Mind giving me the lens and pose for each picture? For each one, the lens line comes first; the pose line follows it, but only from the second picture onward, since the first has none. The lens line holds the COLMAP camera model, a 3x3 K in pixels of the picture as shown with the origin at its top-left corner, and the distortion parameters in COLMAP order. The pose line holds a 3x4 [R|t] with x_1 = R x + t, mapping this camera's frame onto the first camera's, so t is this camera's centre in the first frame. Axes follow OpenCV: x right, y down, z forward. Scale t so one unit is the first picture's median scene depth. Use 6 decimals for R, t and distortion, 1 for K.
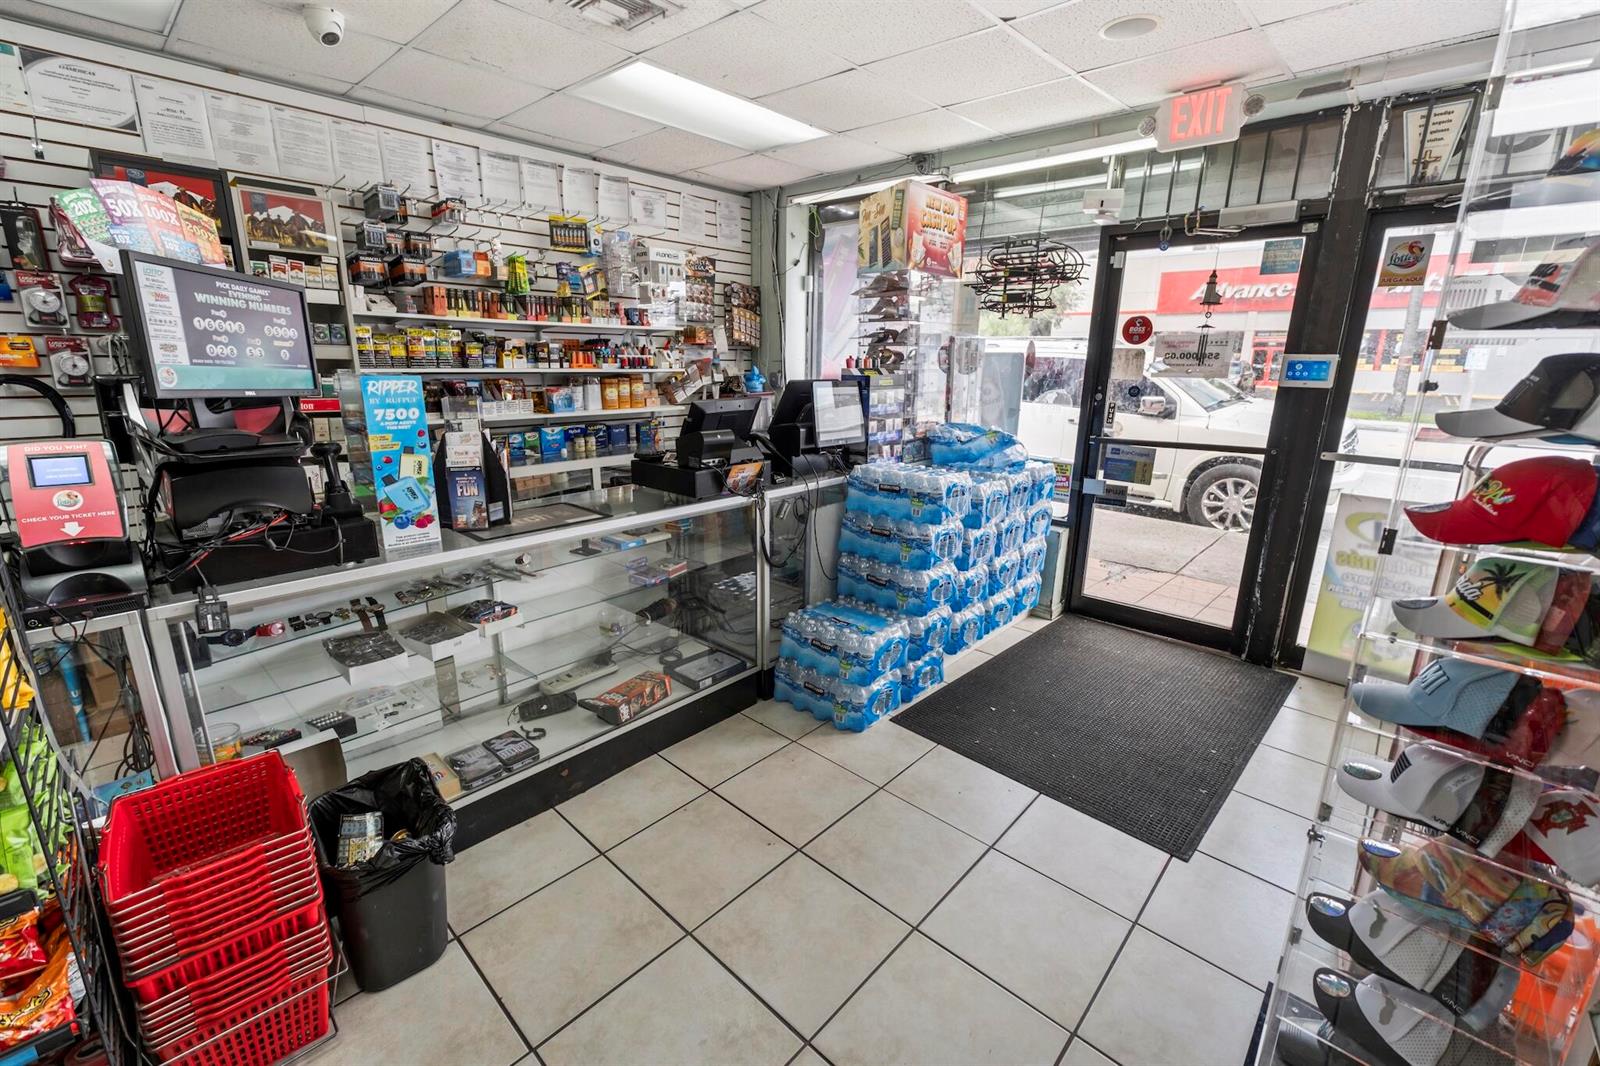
lens RADIAL K [[671.4, 0, 805.6], [0, 671.4, 527.8], [0, 0, 1]] dist [-0.003419, 0.001753]
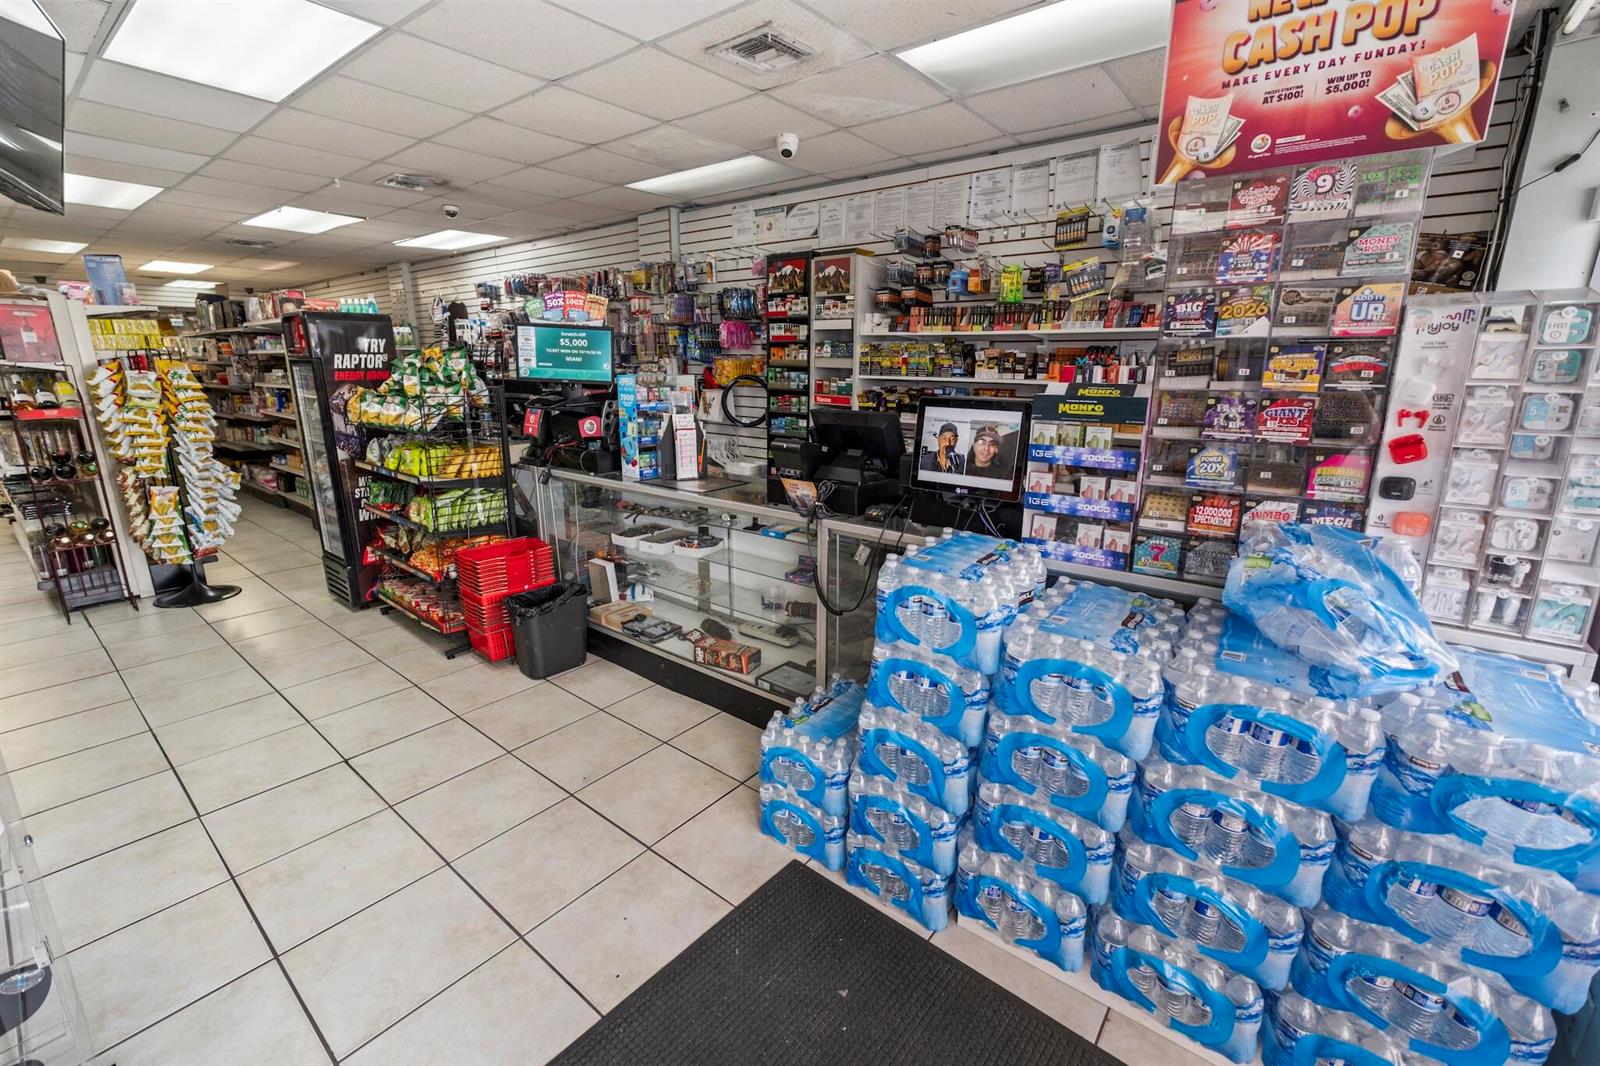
lens RADIAL K [[671.4, 0, 794.2], [0, 671.4, 527.7], [0, 0, 1]] dist [-0.003419, 0.001753]
pose [[0.065728, 0.227331, -0.971597, 0.657323], [-0.251432, 0.946057, 0.204346, -0.177763], [0.965641, 0.230860, 0.119341, 0.729420]]
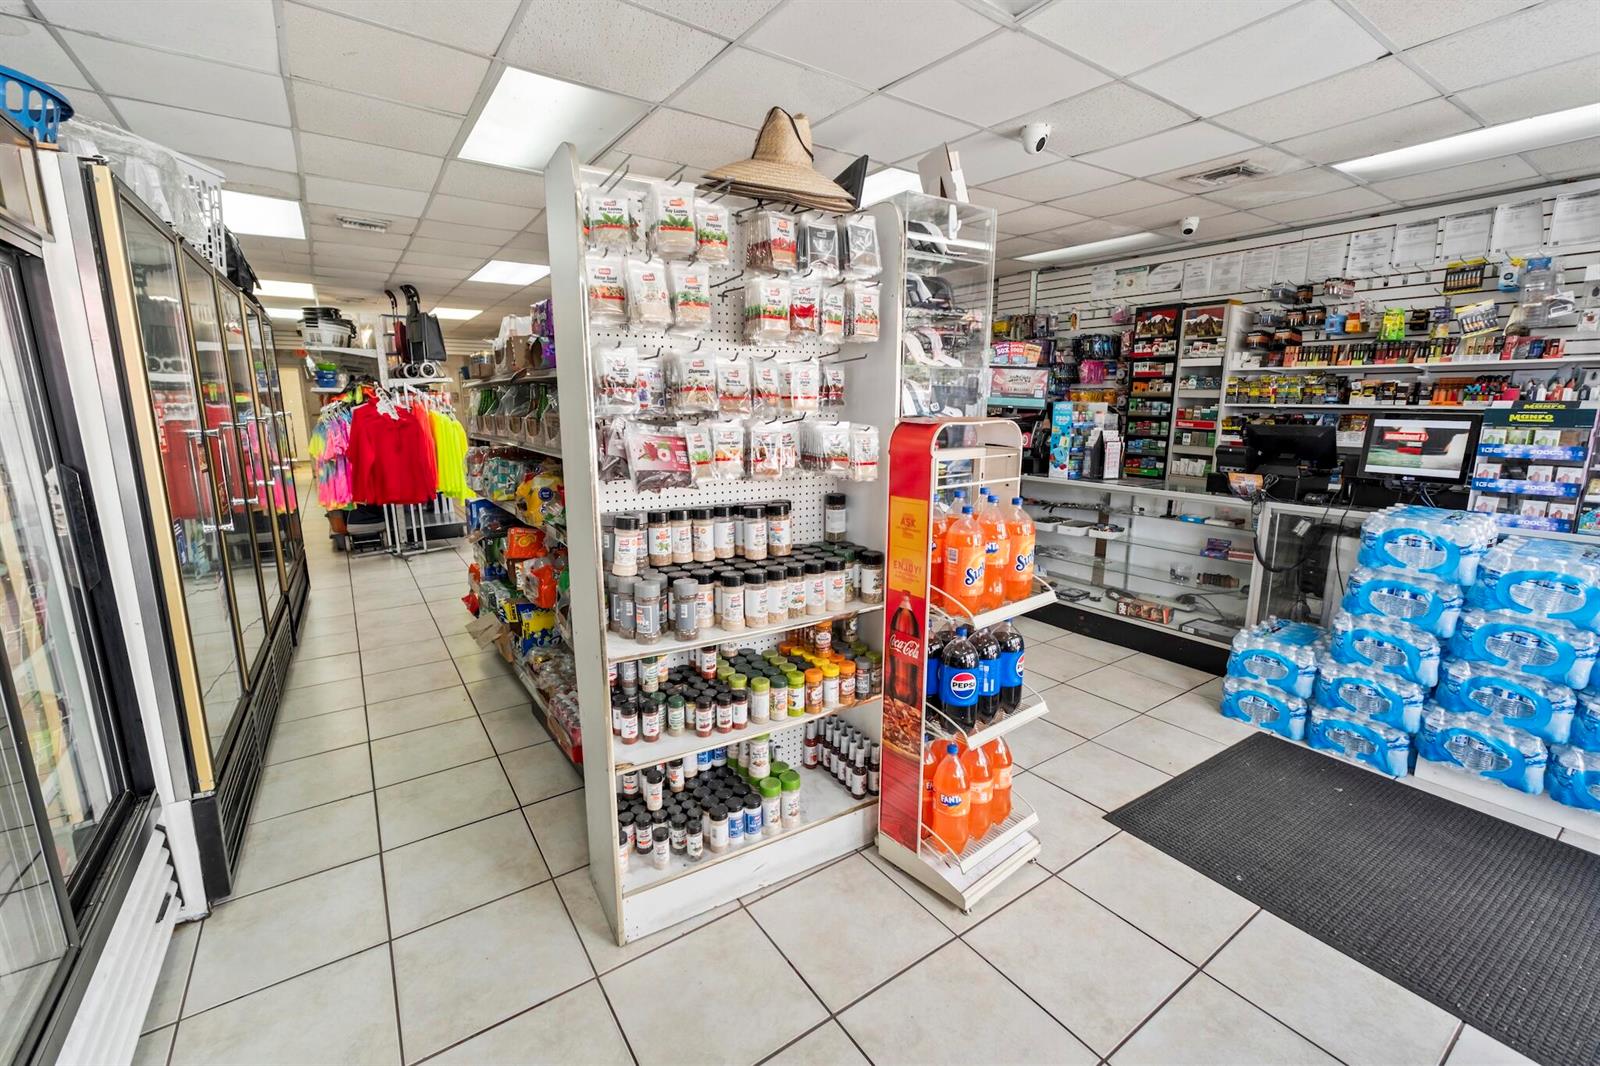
lens RADIAL K [[671.4, 0, 798.4], [0, 671.4, 527.8], [0, 0, 1]] dist [-0.003419, 0.001753]
pose [[-0.225521, 0.170001, -0.959291, 1.073636], [-0.243501, 0.943570, 0.224460, -0.064596], [0.943317, 0.284209, -0.171400, 0.369738]]
